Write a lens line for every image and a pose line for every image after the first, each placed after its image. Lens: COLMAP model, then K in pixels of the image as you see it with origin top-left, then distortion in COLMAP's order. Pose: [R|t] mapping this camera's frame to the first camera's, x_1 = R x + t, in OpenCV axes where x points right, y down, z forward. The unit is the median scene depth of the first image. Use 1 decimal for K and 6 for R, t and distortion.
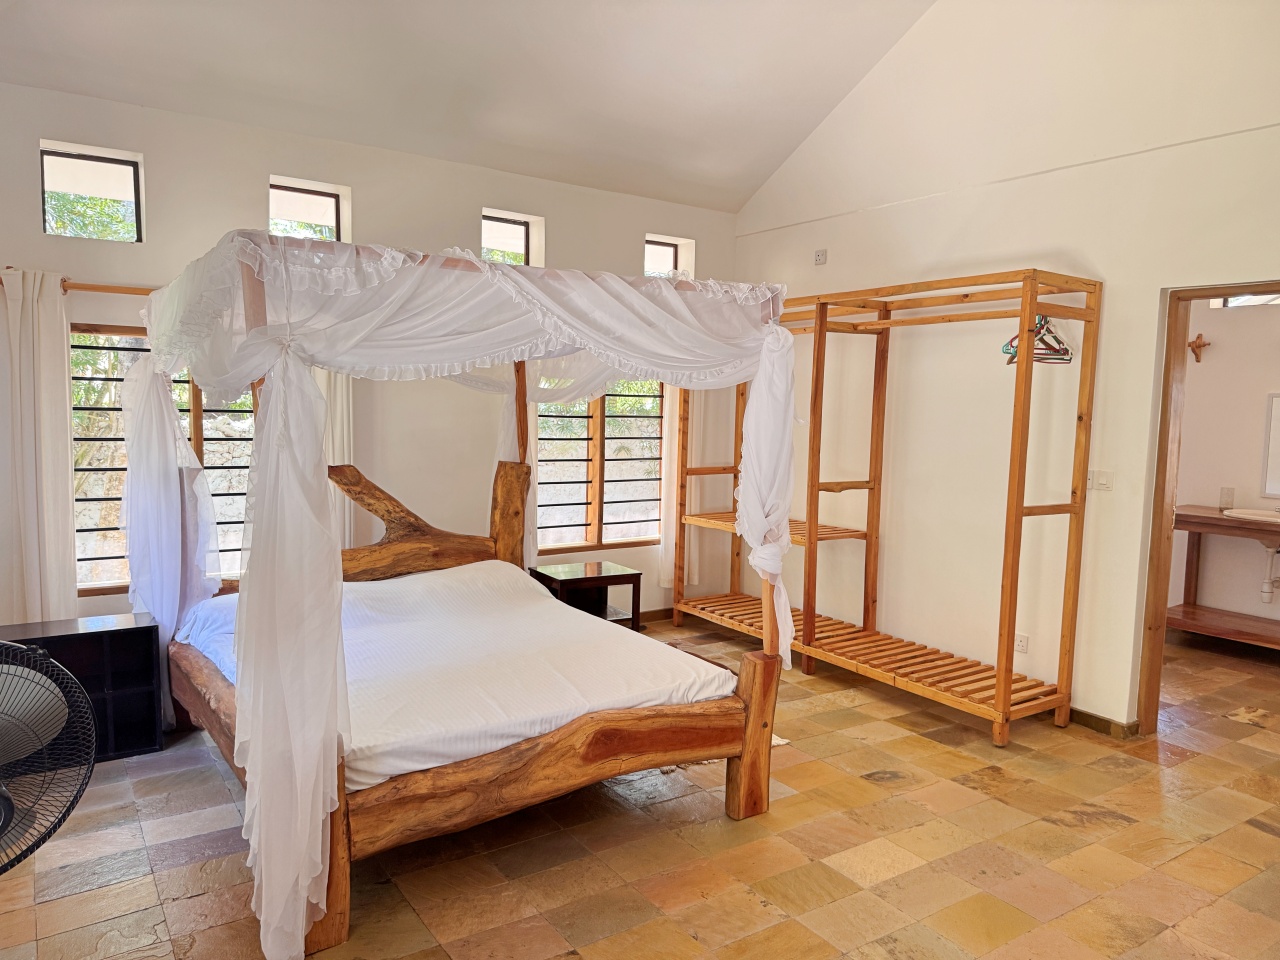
lens RADIAL K [[900.0, 0, 638.7], [0, 900.0, 474.4], [0, 0, 1]] dist [0.060829, -0.064484]
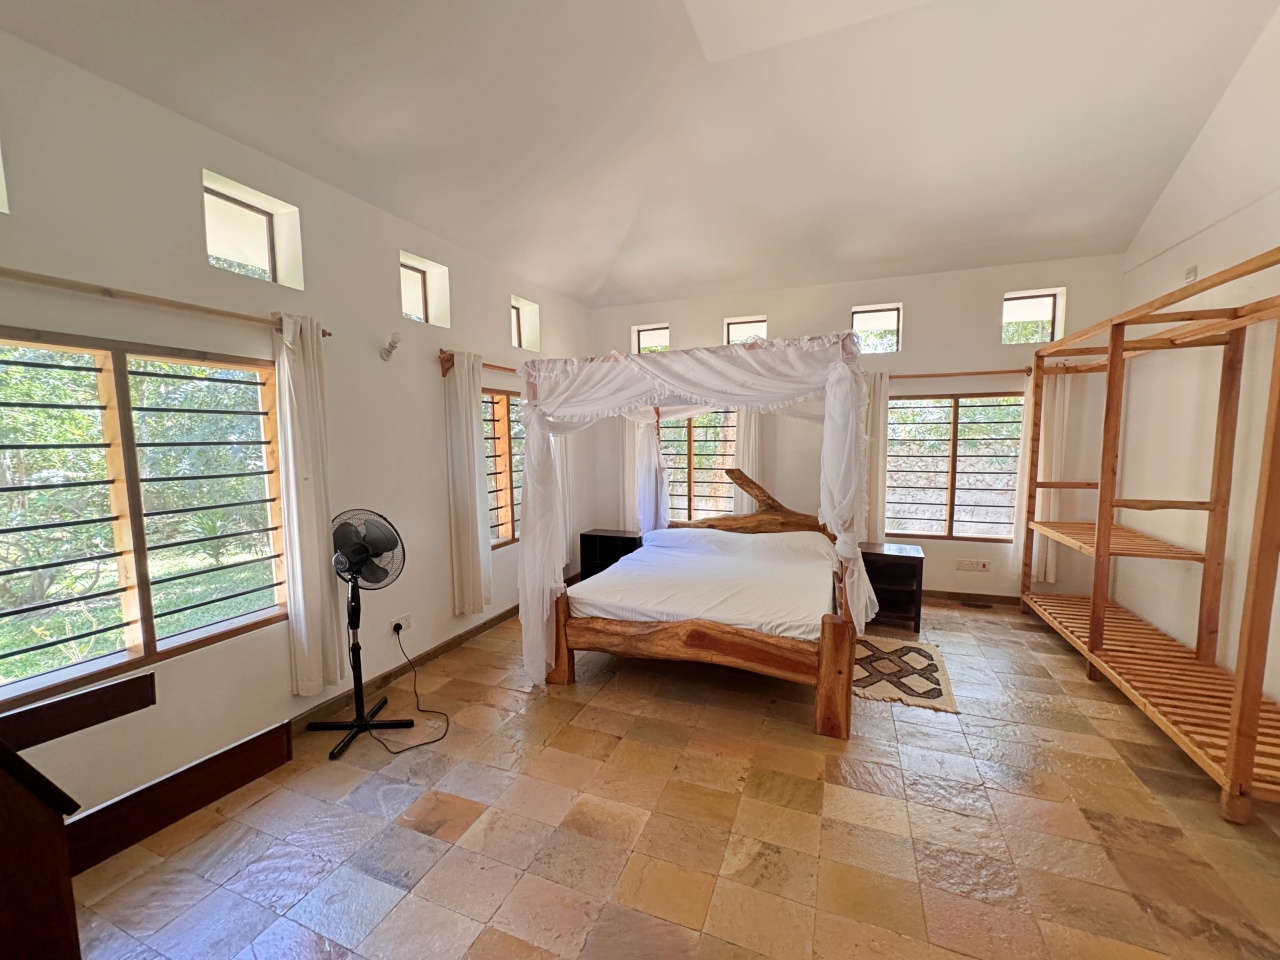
lens RADIAL K [[514.2, 0, 642.4], [0, 514.2, 476.3], [0, 0, 1]] dist [-0.005495, -0.000246]
pose [[0.564484, 0.037254, -0.824603, 0.461835], [-0.043611, 0.998932, 0.015275, -0.002553], [0.824291, 0.027339, 0.565506, 0.273901]]
